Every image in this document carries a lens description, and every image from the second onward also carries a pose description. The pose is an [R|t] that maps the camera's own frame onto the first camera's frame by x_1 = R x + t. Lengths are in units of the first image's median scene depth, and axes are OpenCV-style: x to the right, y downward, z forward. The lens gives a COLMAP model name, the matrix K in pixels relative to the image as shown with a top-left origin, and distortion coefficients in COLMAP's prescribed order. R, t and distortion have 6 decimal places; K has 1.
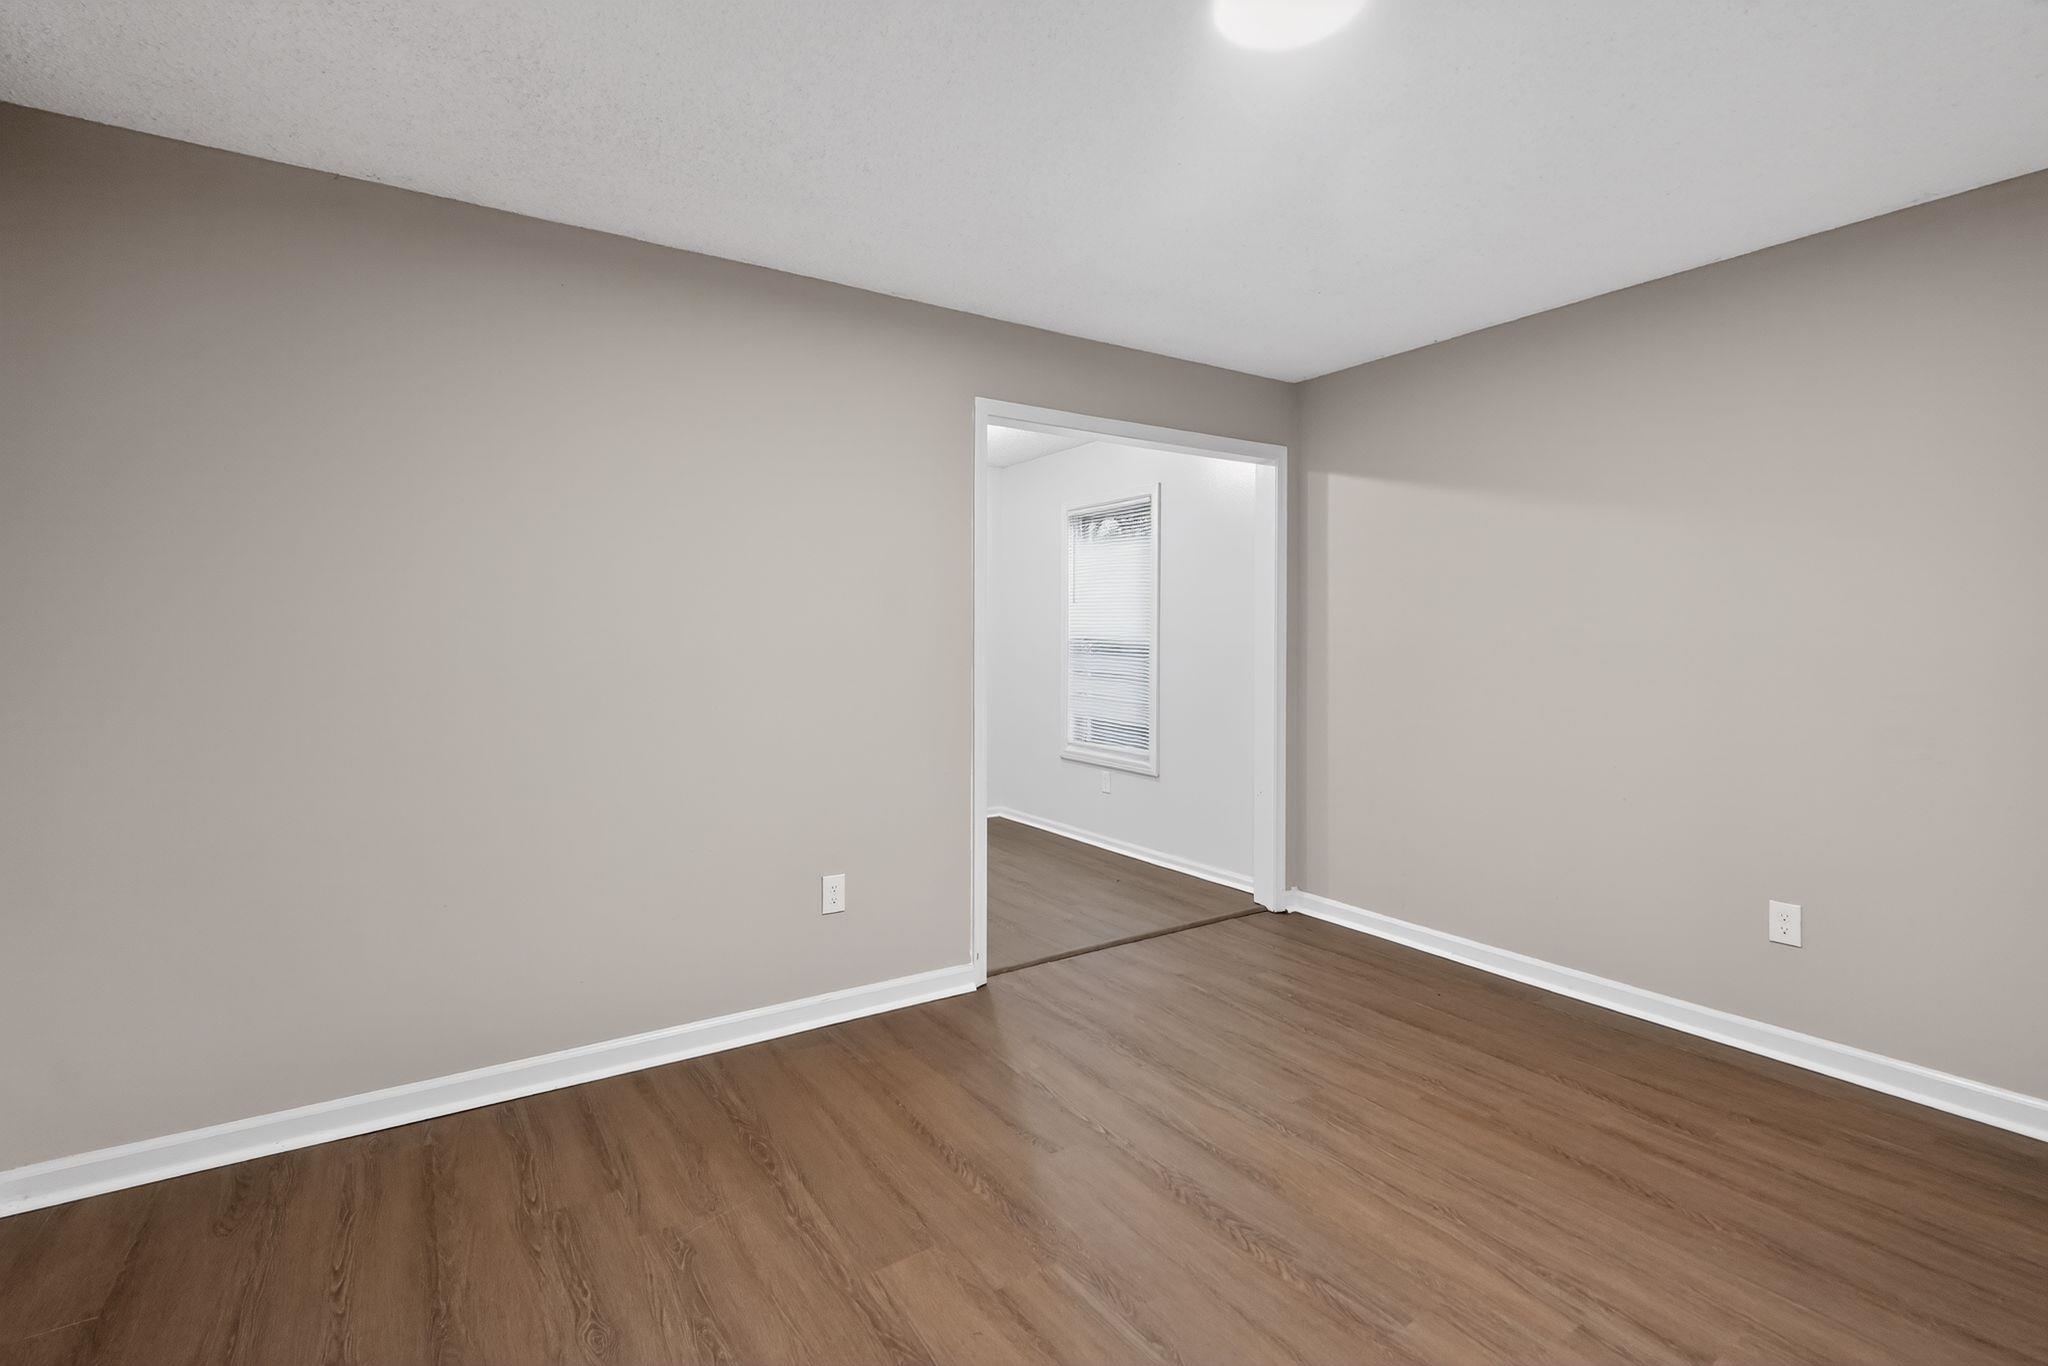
lens RADIAL K [[920.6, 0, 971.9], [0, 920.6, 674.9], [0, 0, 1]] dist [-0.024947, 0.000209]
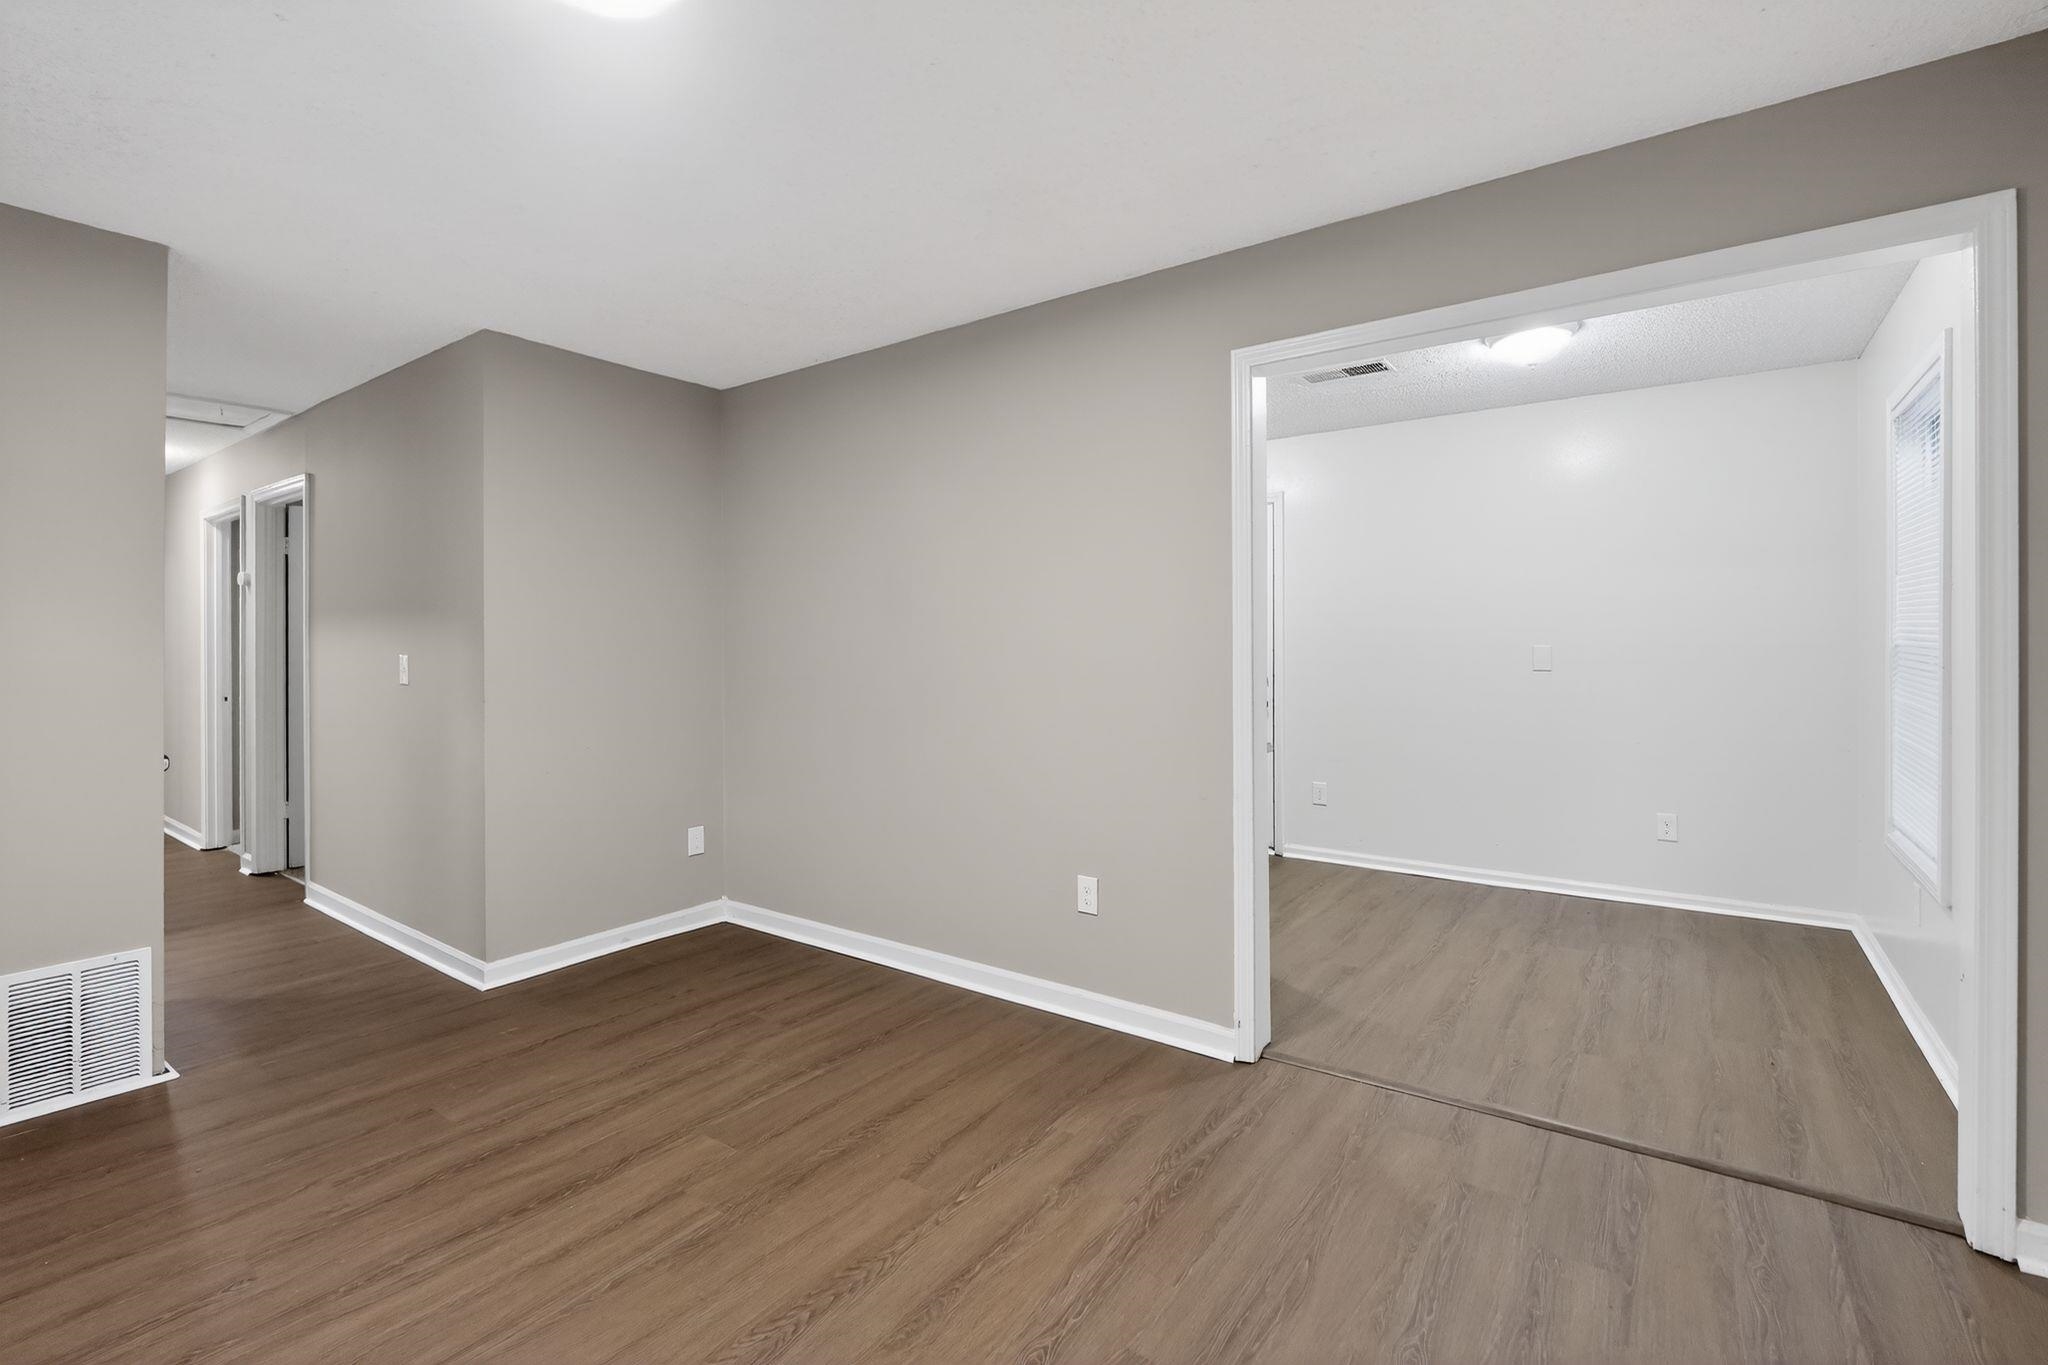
lens RADIAL K [[889.8, 0, 1021.7], [0, 889.8, 664.1], [0, 0, 1]] dist [-0.019532, 0.000781]
pose [[0.393001, 0.015774, -0.919403, 0.829109], [-0.036074, 0.999348, 0.001726, -0.013603], [0.918830, 0.032488, 0.393314, 0.627302]]
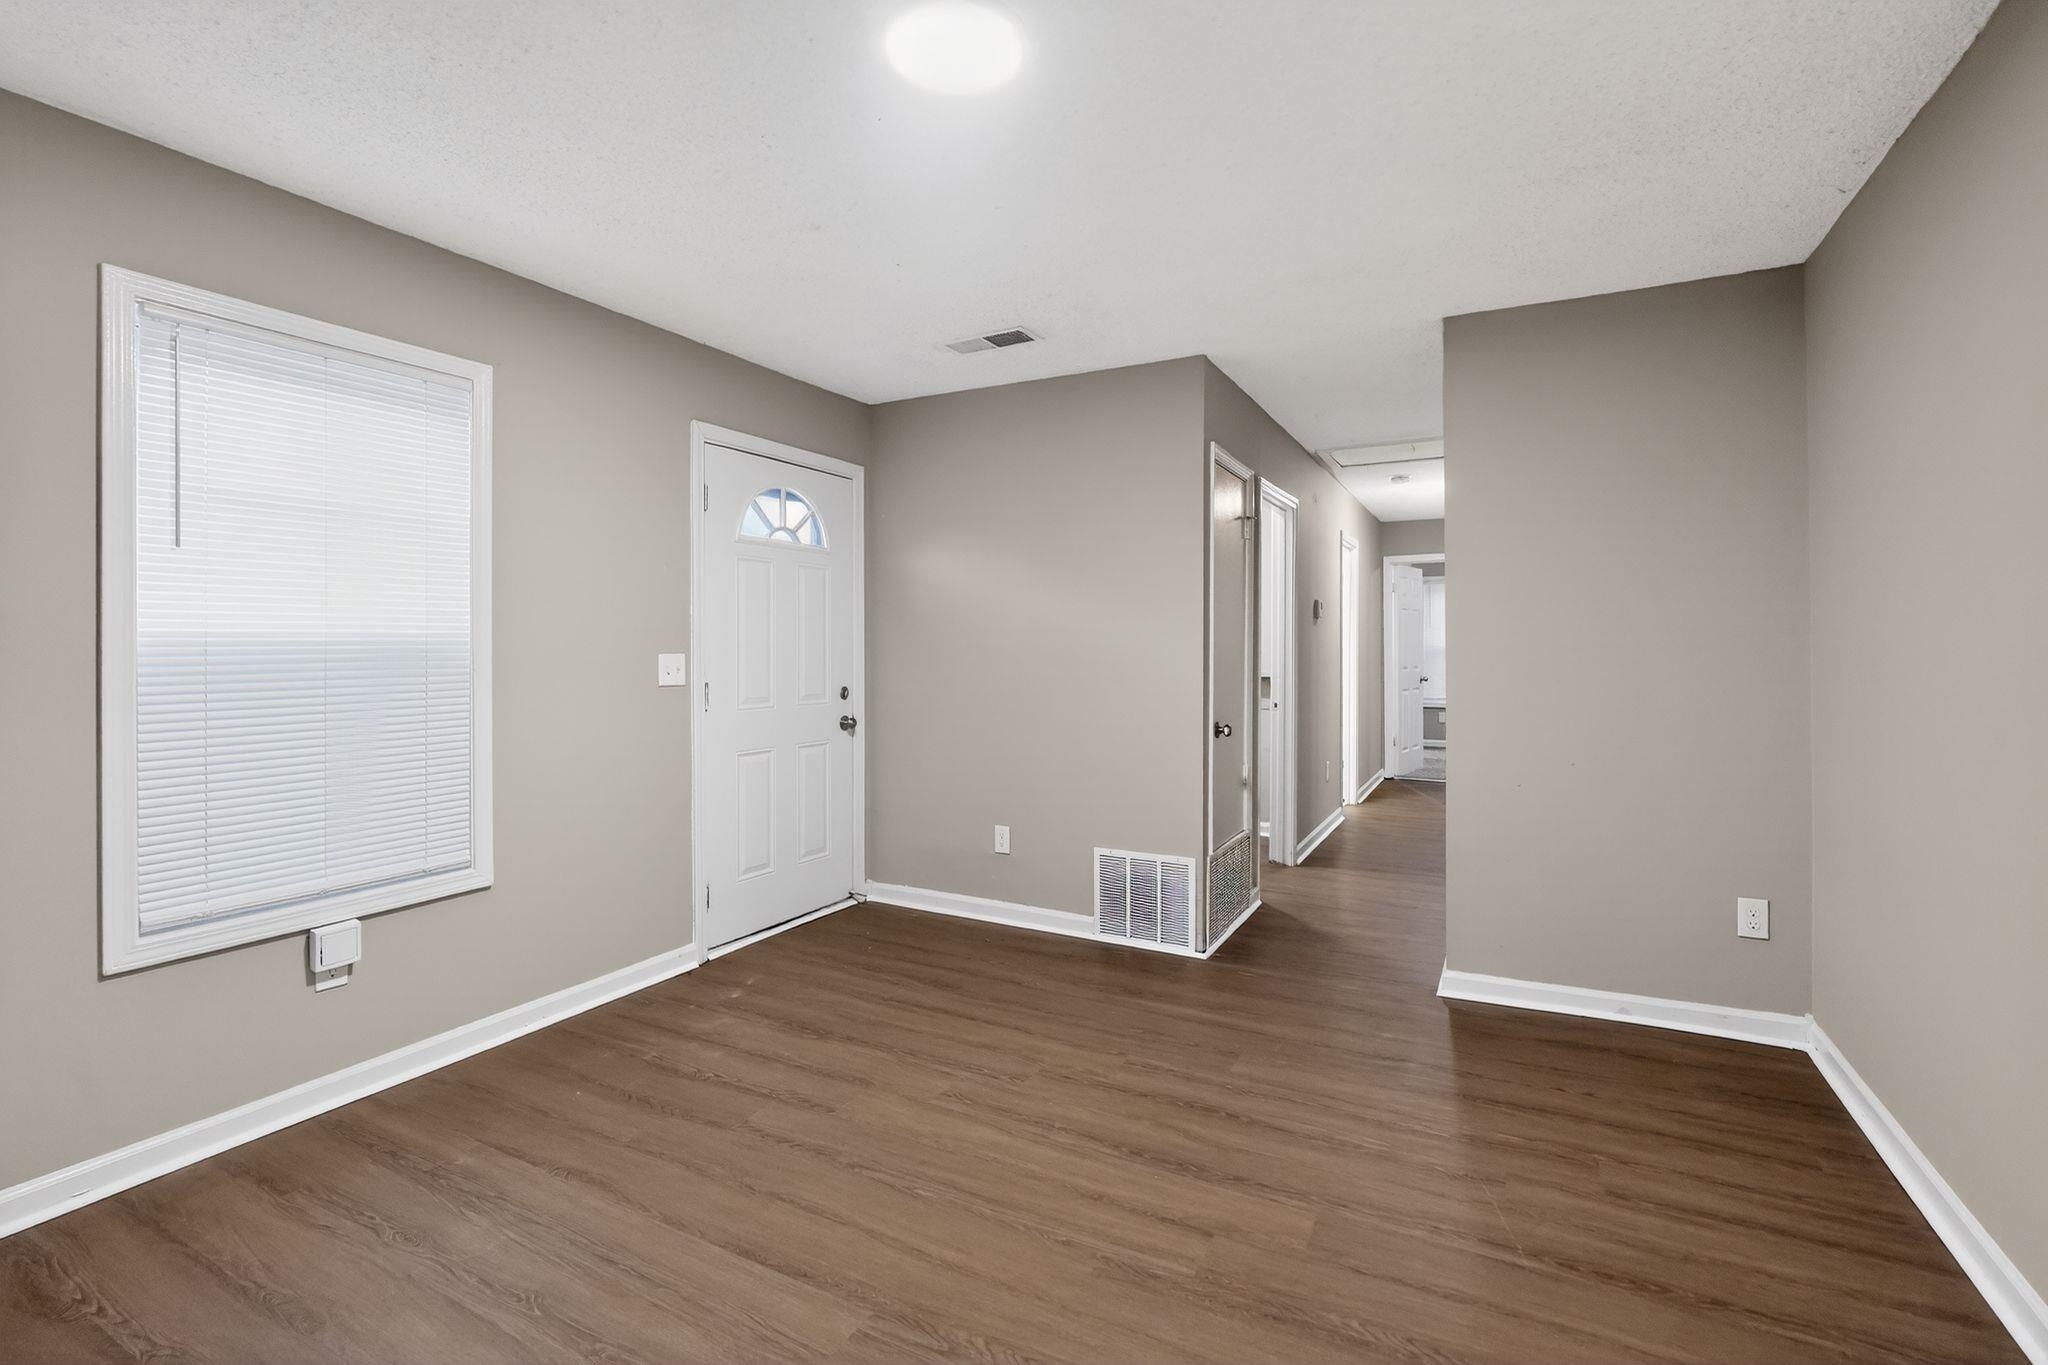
lens RADIAL K [[907.1, 0, 1026.8], [0, 907.1, 653.3], [0, 0, 1]] dist [-0.019218, 0.000898]
pose [[-0.850074, 0.004866, -0.526641, 0.519839], [-0.019549, 0.998977, 0.040785, -0.033613], [0.526300, 0.044965, -0.849109, 1.180444]]
